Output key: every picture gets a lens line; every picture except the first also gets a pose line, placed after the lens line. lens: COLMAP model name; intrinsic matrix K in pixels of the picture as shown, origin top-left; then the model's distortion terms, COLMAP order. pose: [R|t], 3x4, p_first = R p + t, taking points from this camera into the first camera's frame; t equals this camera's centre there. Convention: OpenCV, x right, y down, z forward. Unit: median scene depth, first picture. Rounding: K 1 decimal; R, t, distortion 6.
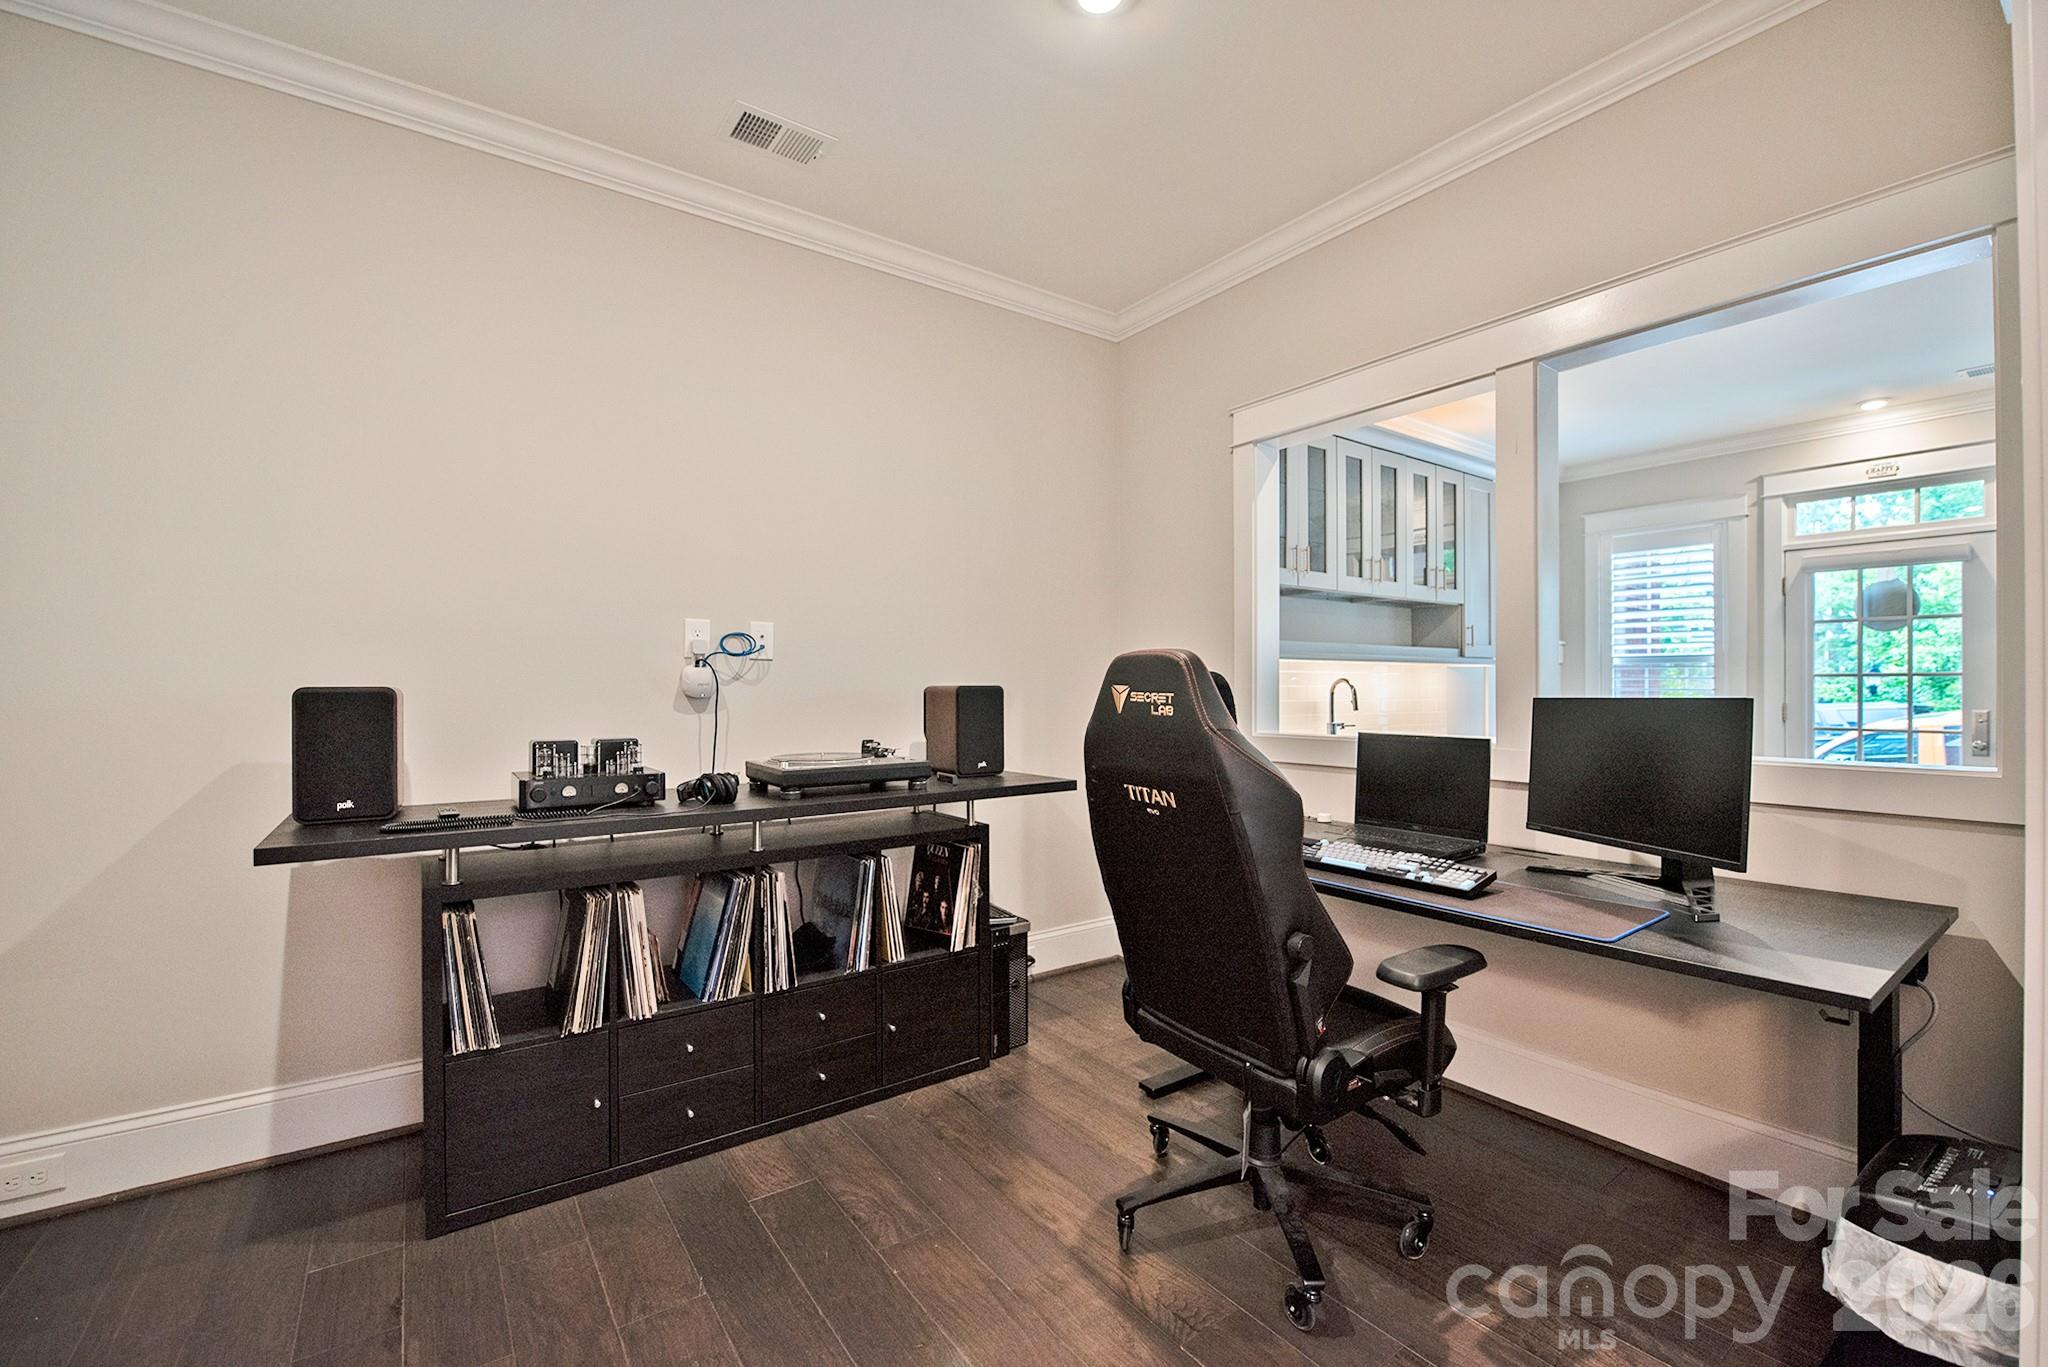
lens RADIAL K [[869.3, 0, 1015.8], [0, 869.3, 679.9], [0, 0, 1]] dist [-0.016398, -0.000846]
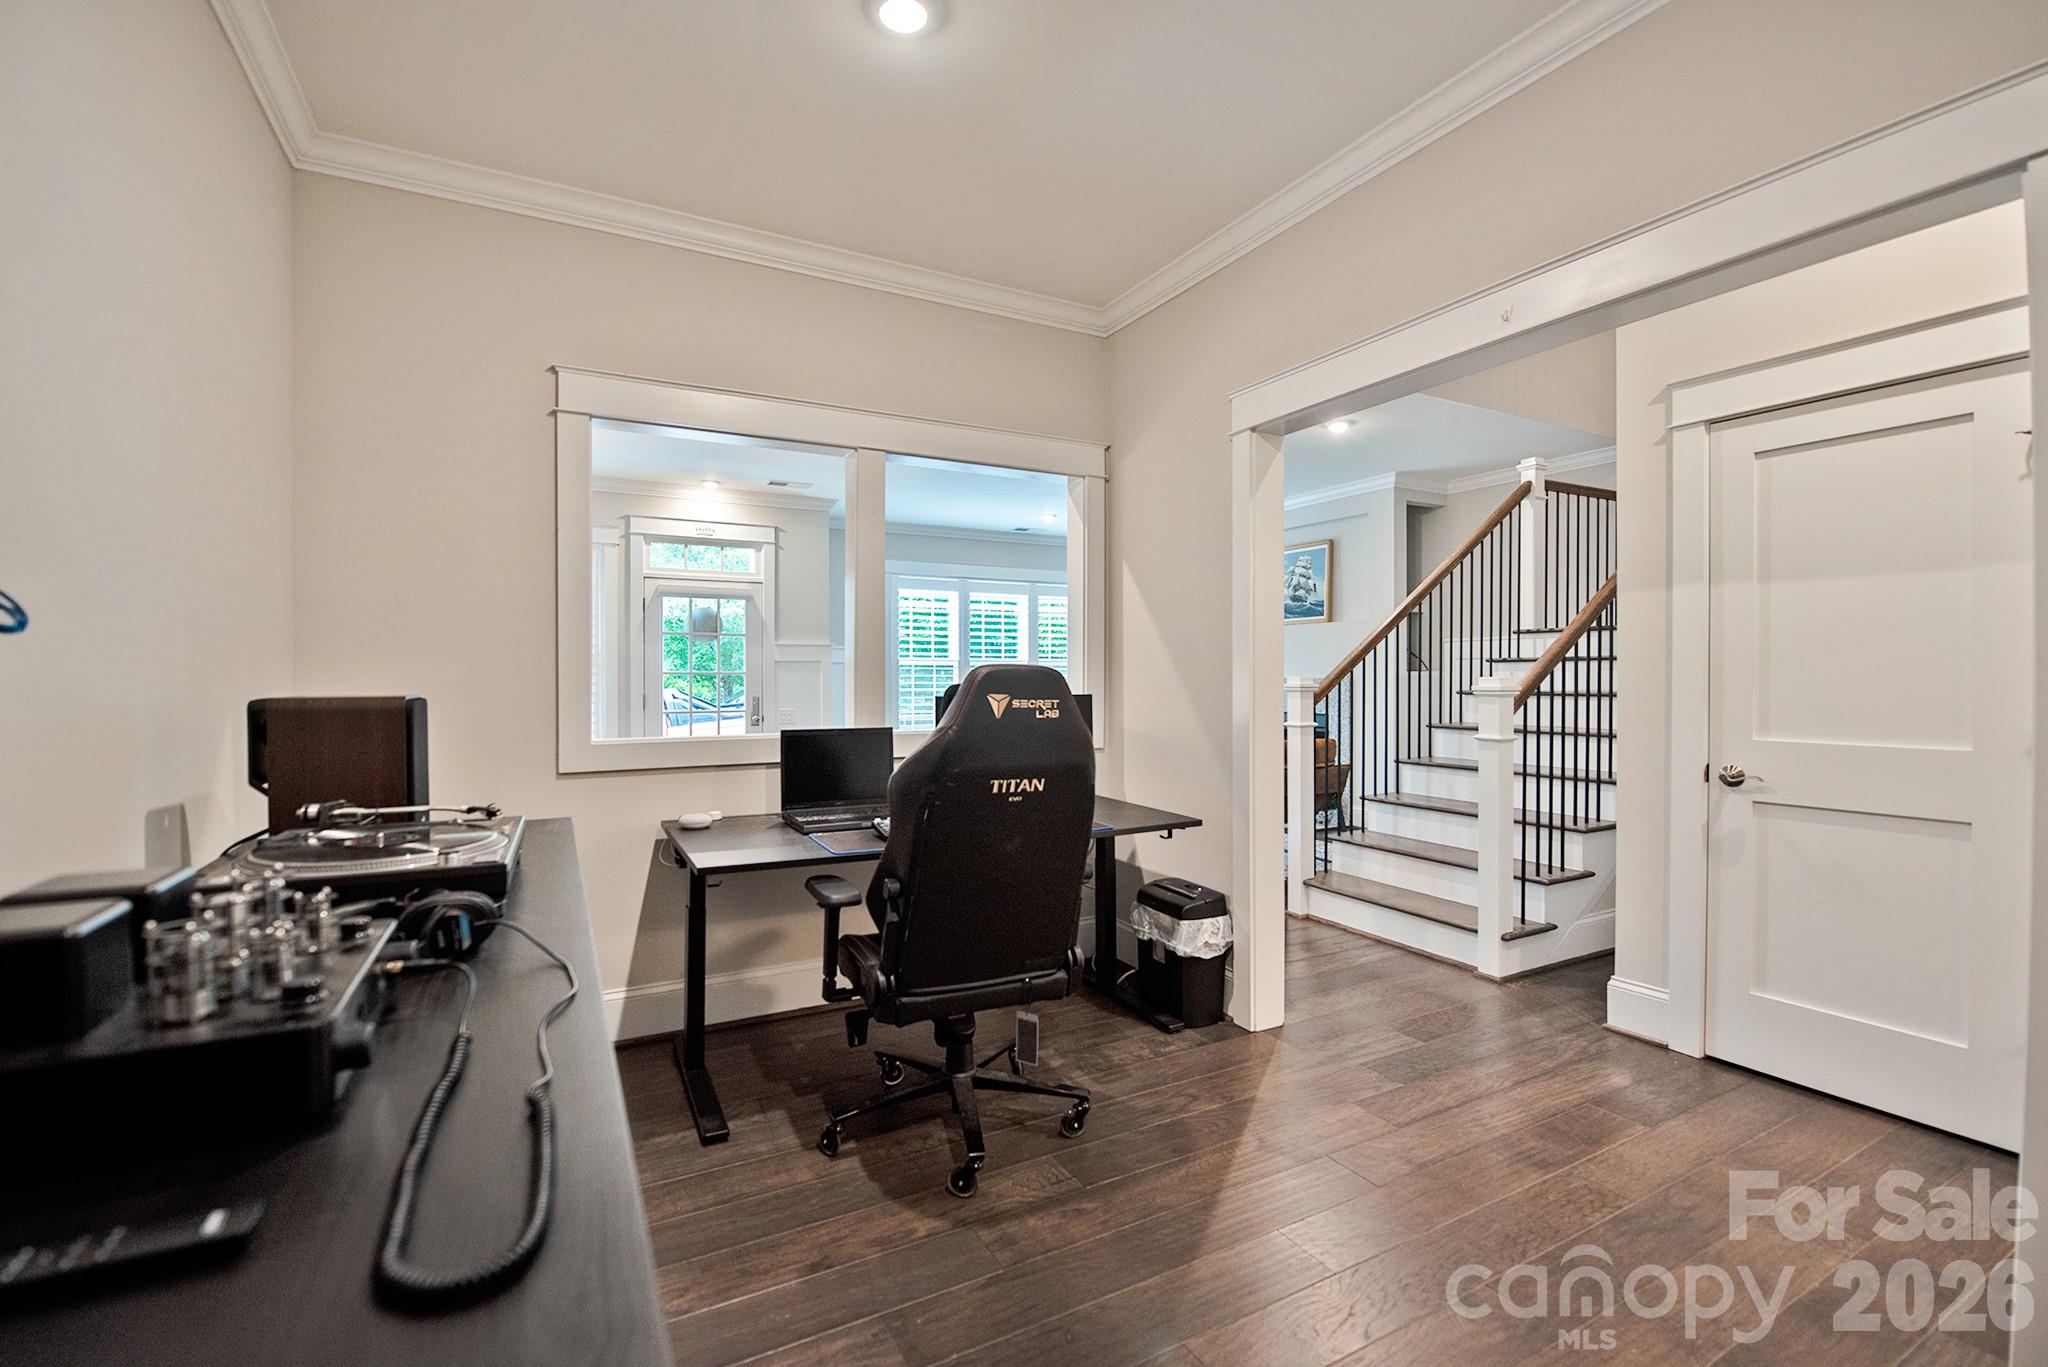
lens RADIAL K [[869.3, 0, 1038.6], [0, 869.3, 681.8], [0, 0, 1]] dist [-0.016398, -0.000846]
pose [[0.106870, -0.005644, 0.994257, -0.370983], [-0.006484, 0.999959, 0.006374, -0.006583], [-0.994252, -0.007128, 0.106829, 0.301437]]
